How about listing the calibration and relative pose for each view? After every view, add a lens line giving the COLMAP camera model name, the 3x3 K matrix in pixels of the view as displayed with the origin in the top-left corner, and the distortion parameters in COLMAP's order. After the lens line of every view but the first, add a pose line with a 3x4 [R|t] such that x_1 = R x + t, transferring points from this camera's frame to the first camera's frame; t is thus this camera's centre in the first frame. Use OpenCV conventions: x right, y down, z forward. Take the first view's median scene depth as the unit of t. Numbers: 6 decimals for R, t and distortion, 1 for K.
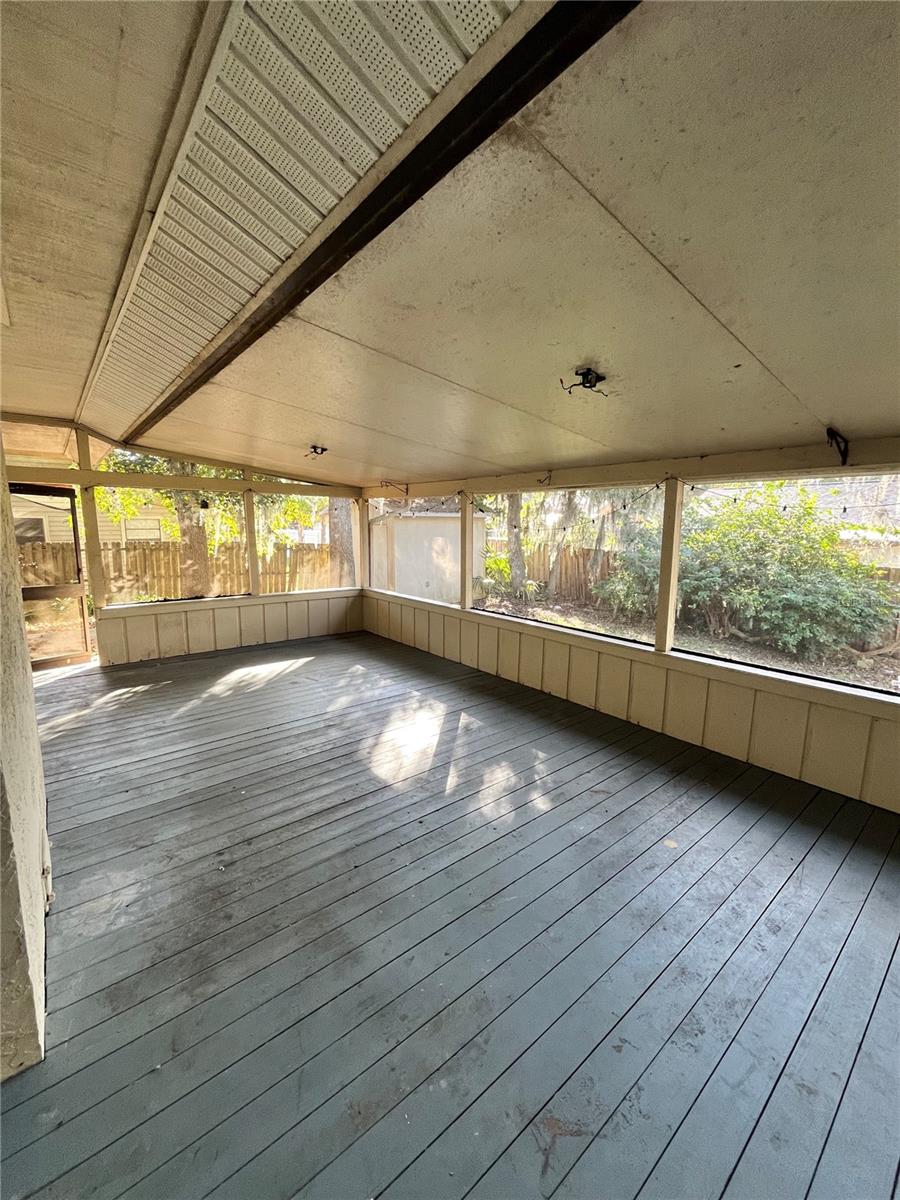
lens RADIAL K [[493.1, 0, 445.5], [0, 493.1, 600.2], [0, 0, 1]] dist [-0.004708, 0.000206]
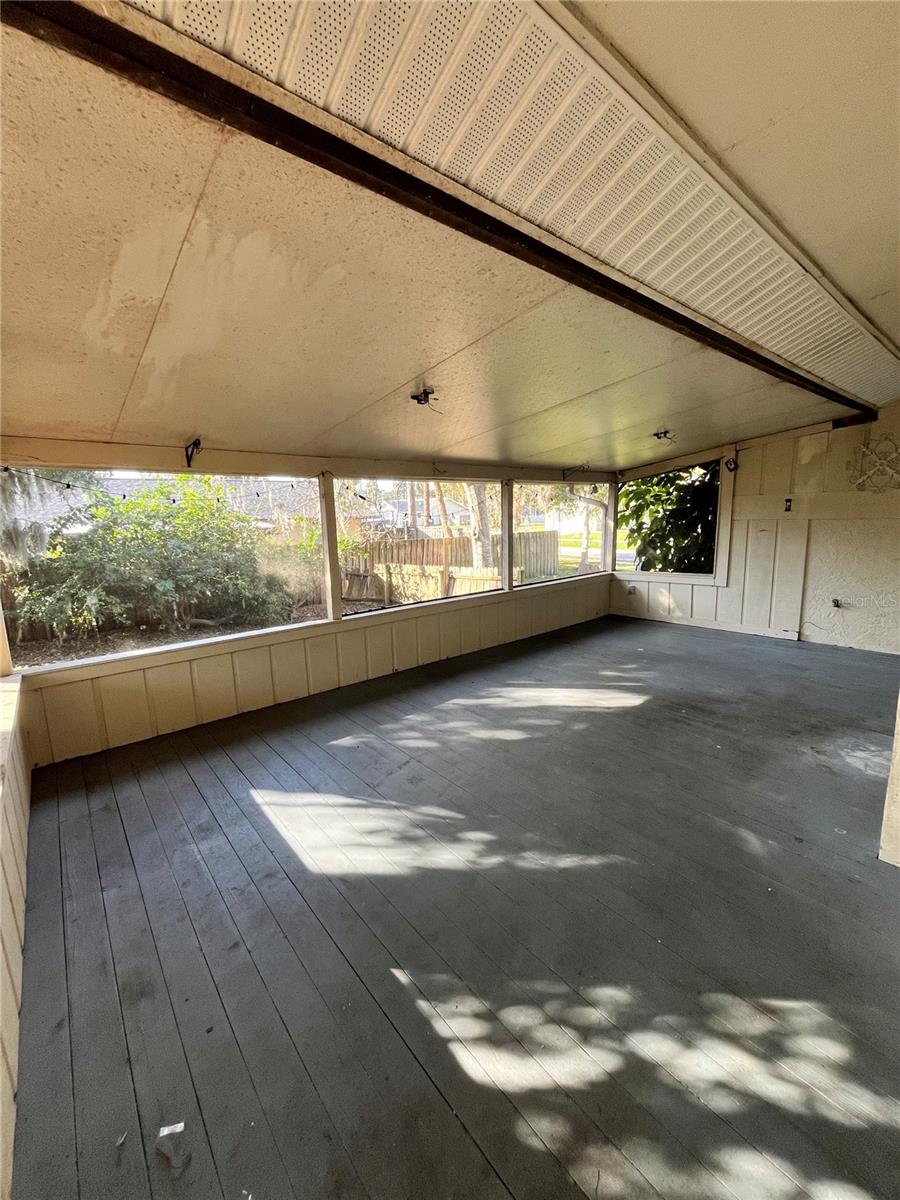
lens RADIAL K [[493.1, 0, 445.5], [0, 493.1, 600.2], [0, 0, 1]] dist [-0.004708, 0.000206]
pose [[-0.021936, -0.180540, 0.983323, -0.907941], [0.176273, 0.967452, 0.181558, -0.155904], [-0.984097, 0.177316, 0.010603, 0.971102]]
